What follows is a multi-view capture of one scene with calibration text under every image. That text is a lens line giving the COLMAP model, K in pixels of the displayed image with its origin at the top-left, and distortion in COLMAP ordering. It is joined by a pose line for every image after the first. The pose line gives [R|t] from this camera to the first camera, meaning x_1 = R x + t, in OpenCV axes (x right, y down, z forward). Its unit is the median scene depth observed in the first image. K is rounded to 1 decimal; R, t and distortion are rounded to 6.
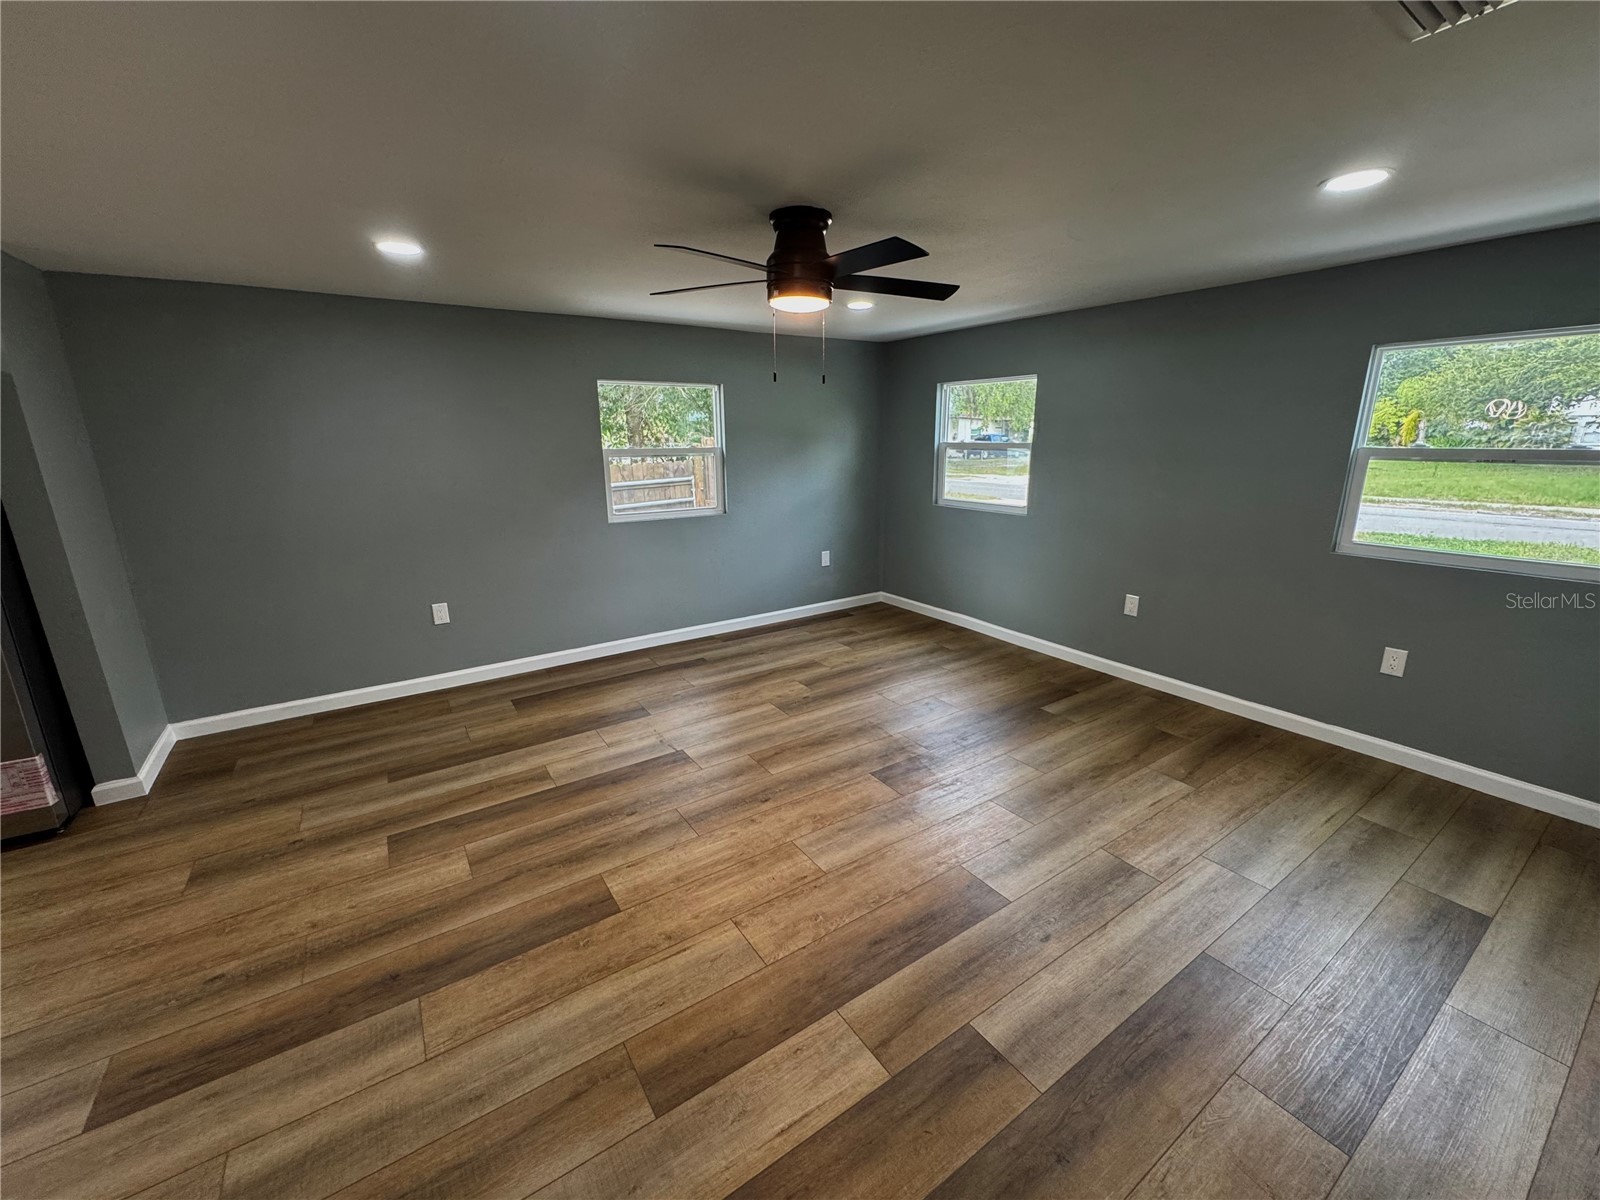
lens RADIAL K [[639.8, 0, 807.3], [0, 639.8, 595.4], [0, 0, 1]] dist [-0.004620, 0.000557]
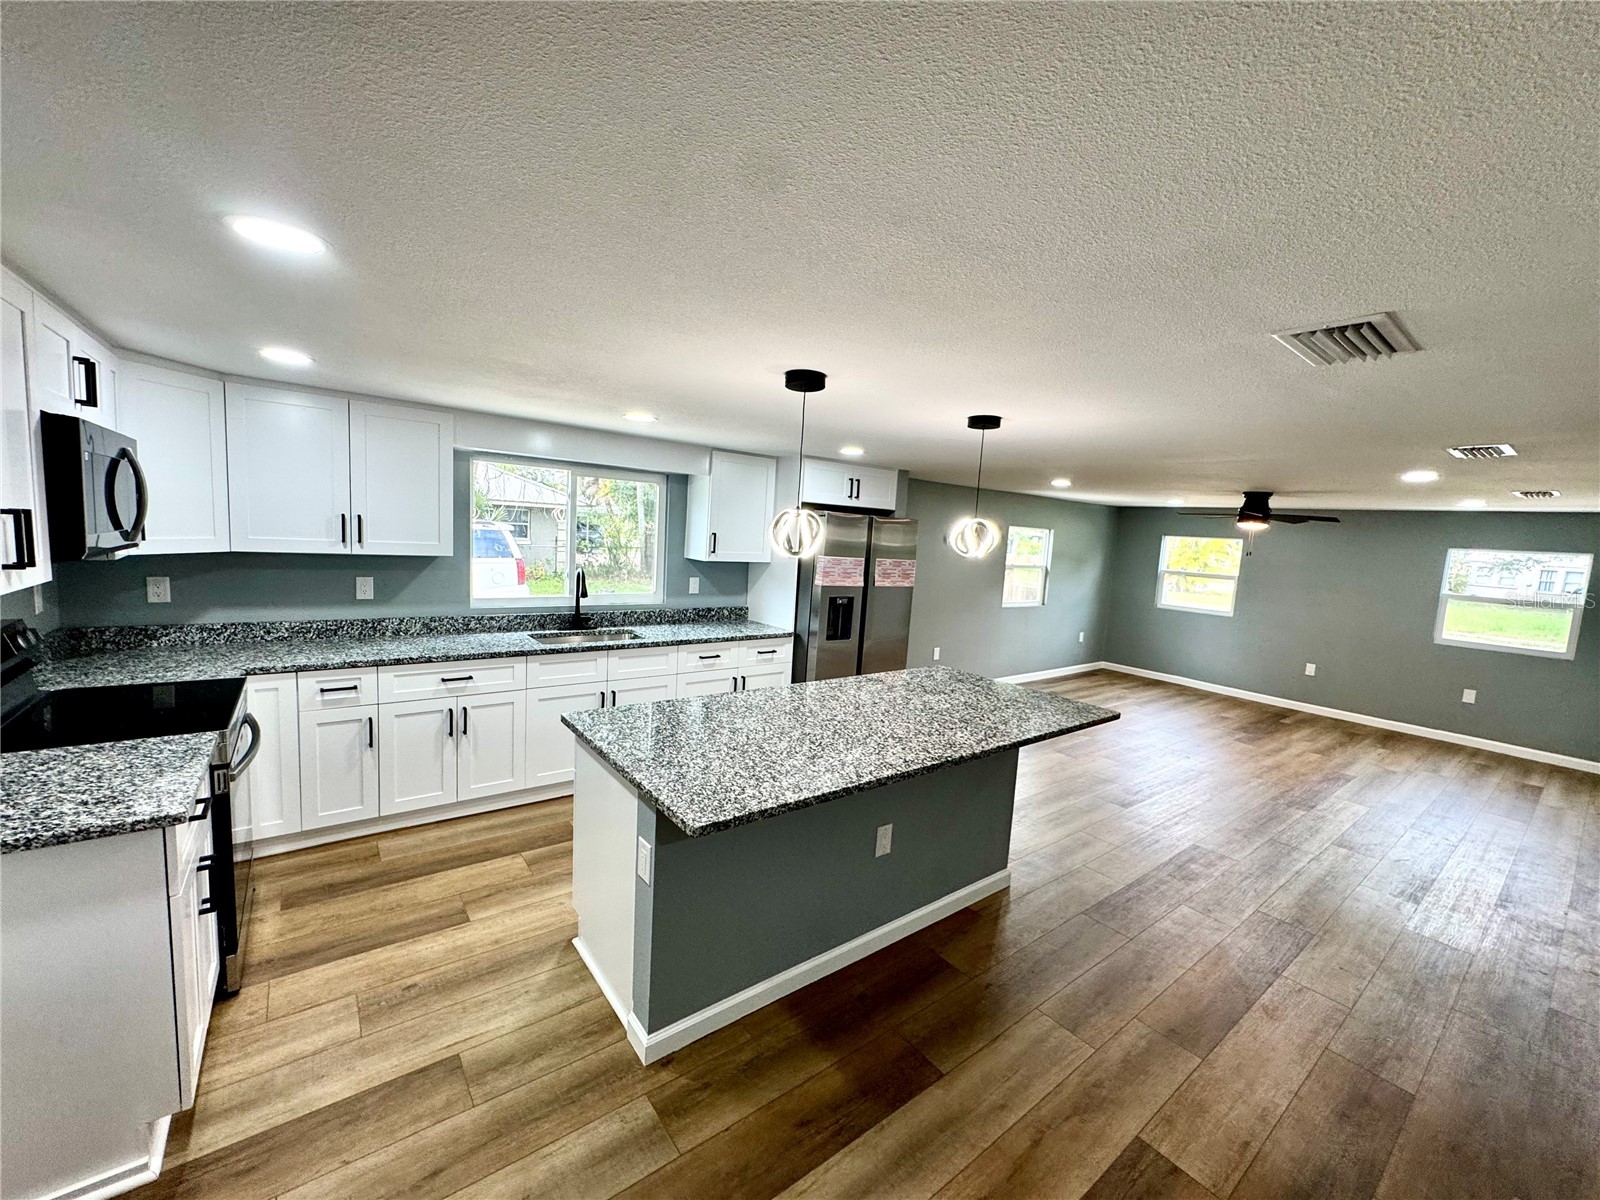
lens RADIAL K [[639.8, 0, 799.8], [0, 639.8, 599.9], [0, 0, 1]] dist [-0.004620, 0.000557]
pose [[0.996244, 0.061526, 0.060930, -1.386459], [-0.052647, 0.989044, -0.137912, 0.190962], [-0.068748, 0.134186, 0.988569, -0.932567]]
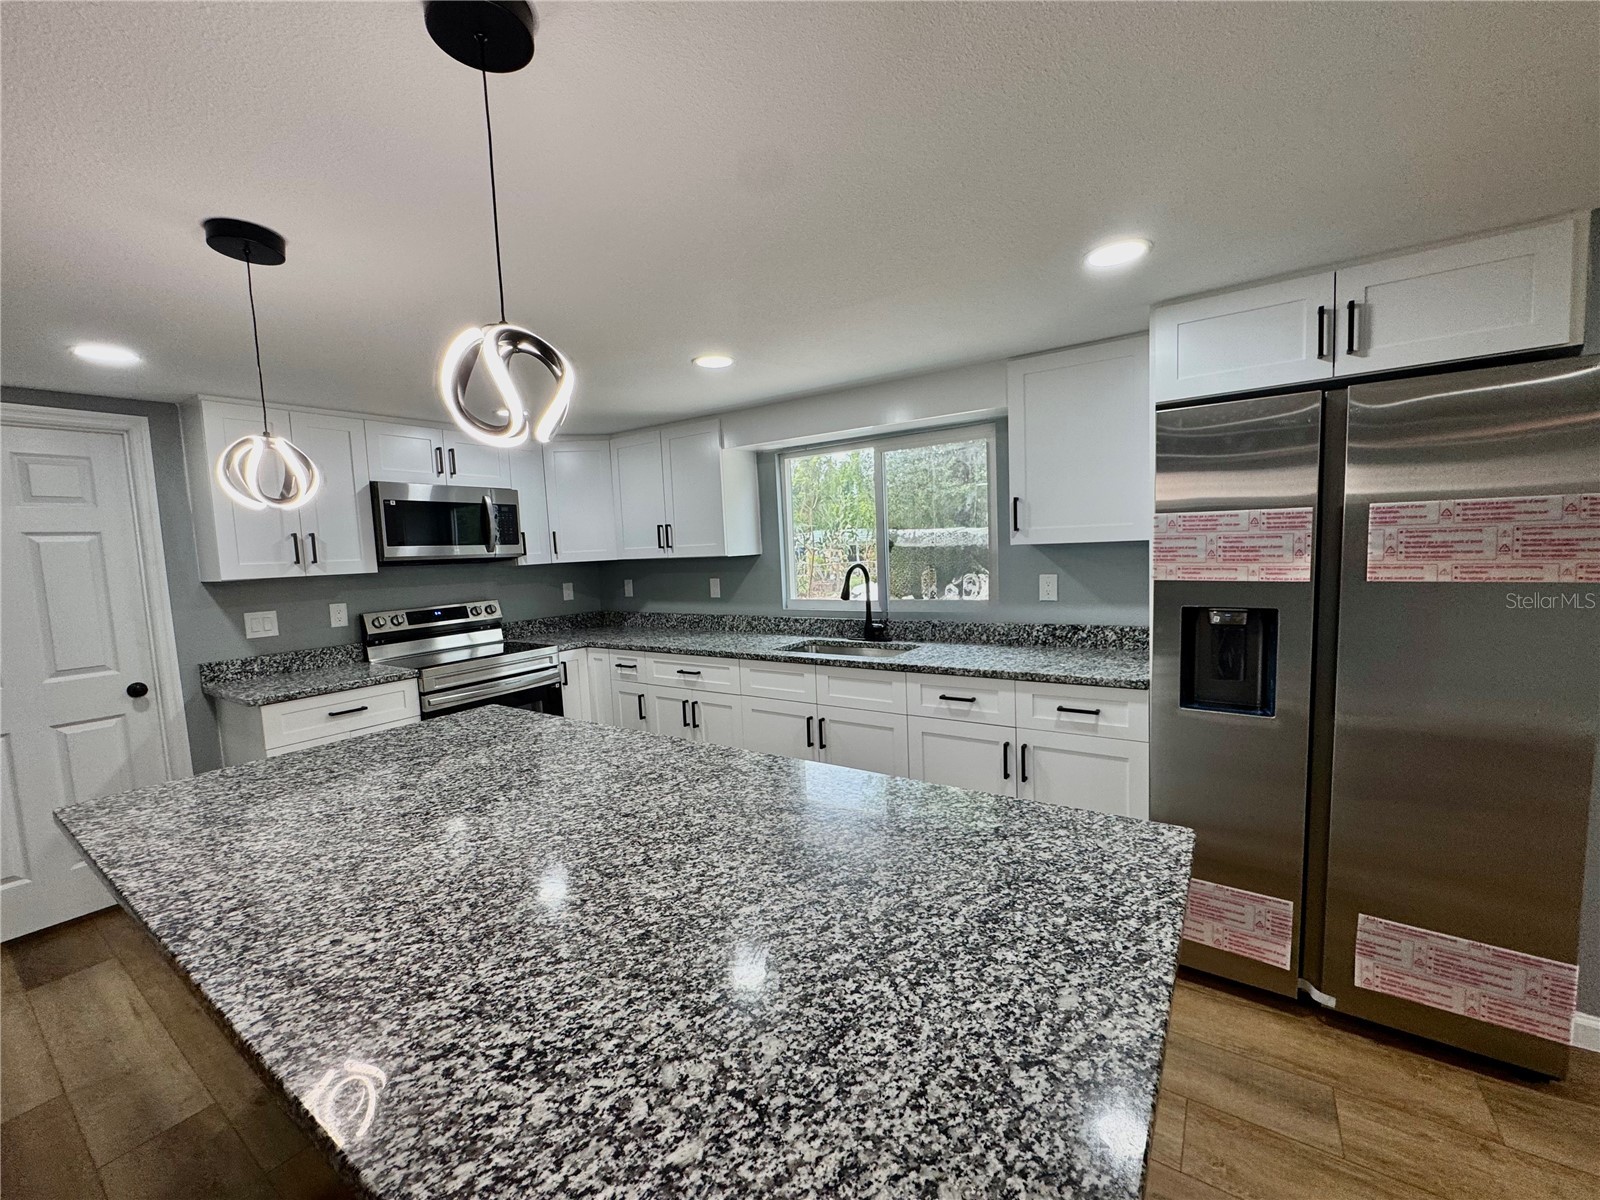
lens RADIAL K [[639.8, 0, 797.4], [0, 639.8, 599.3], [0, 0, 1]] dist [-0.004620, 0.000557]
pose [[0.360293, 0.068056, -0.930353, -0.754264], [-0.189315, 0.981915, -0.001488, 0.037373], [0.913427, 0.176666, 0.366661, -0.026878]]
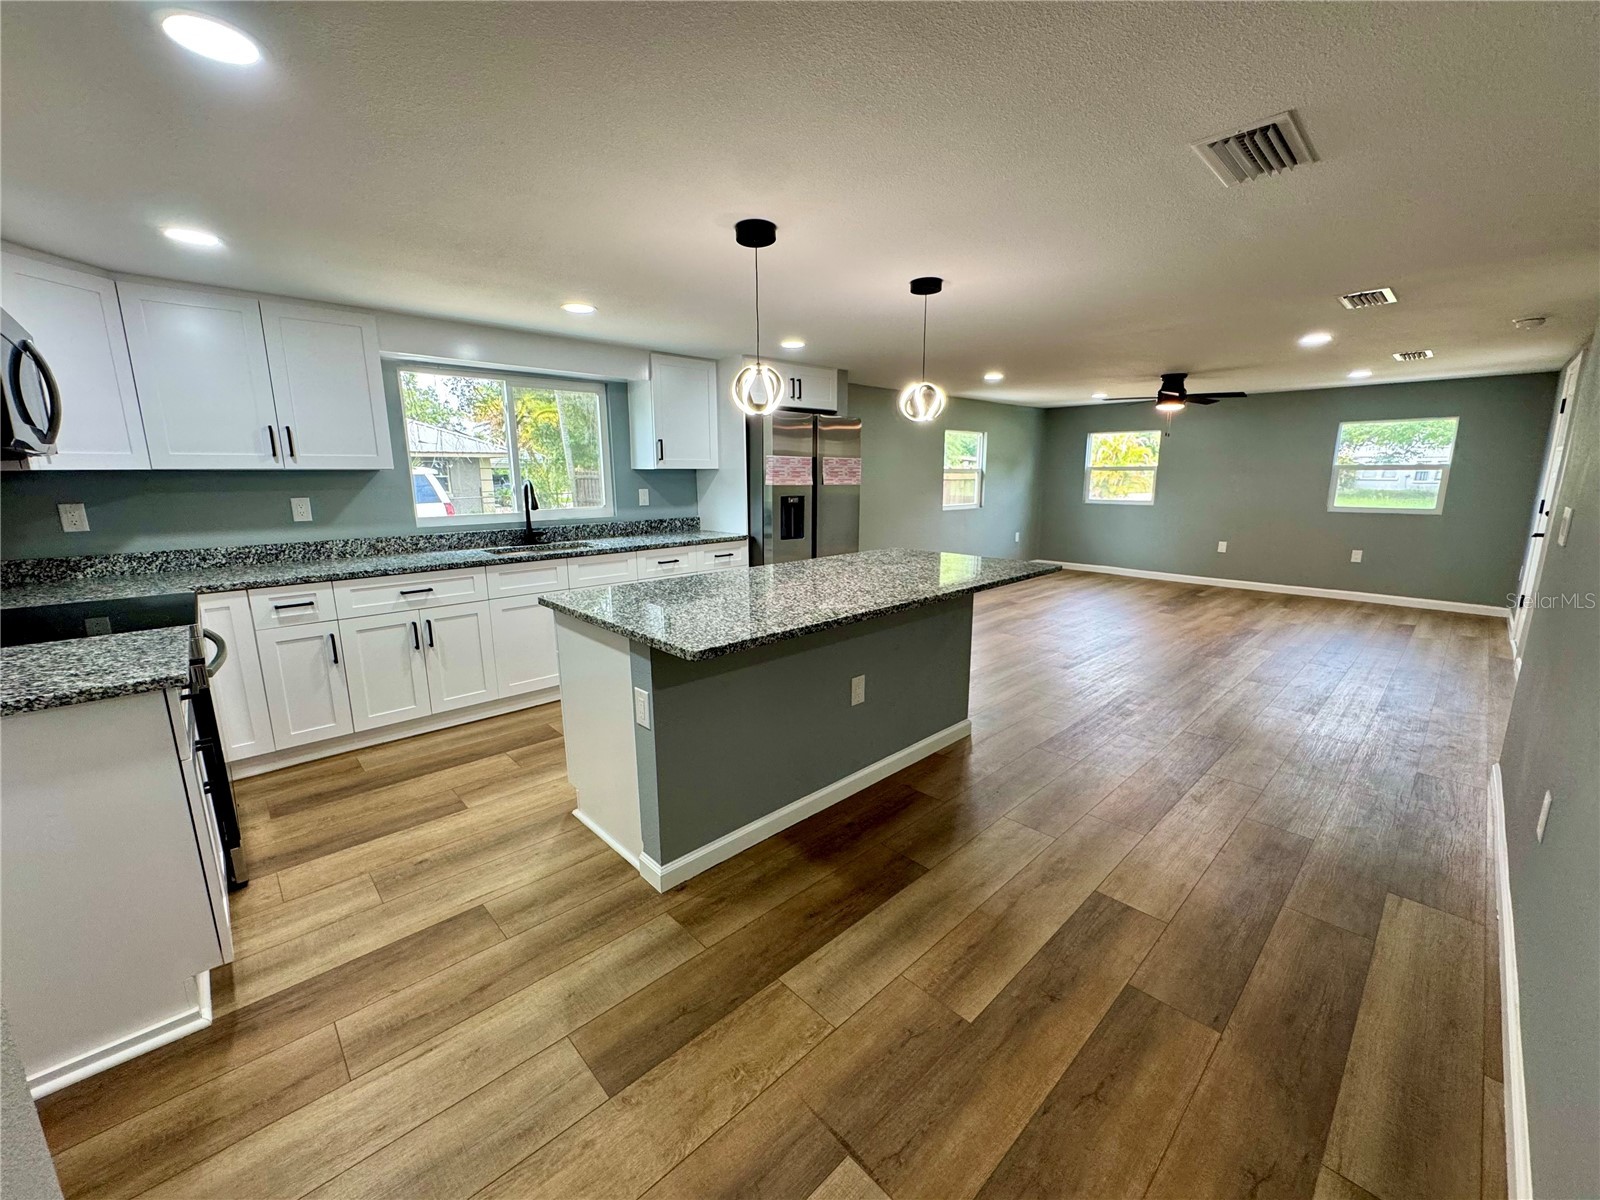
lens RADIAL K [[639.8, 0, 799.6], [0, 639.8, 599.0], [0, 0, 1]] dist [-0.004620, 0.000557]
pose [[0.987641, -0.027704, 0.154267, -1.425196], [0.035845, 0.998094, -0.050244, 0.298575], [-0.152581, 0.055153, 0.986751, -0.956683]]
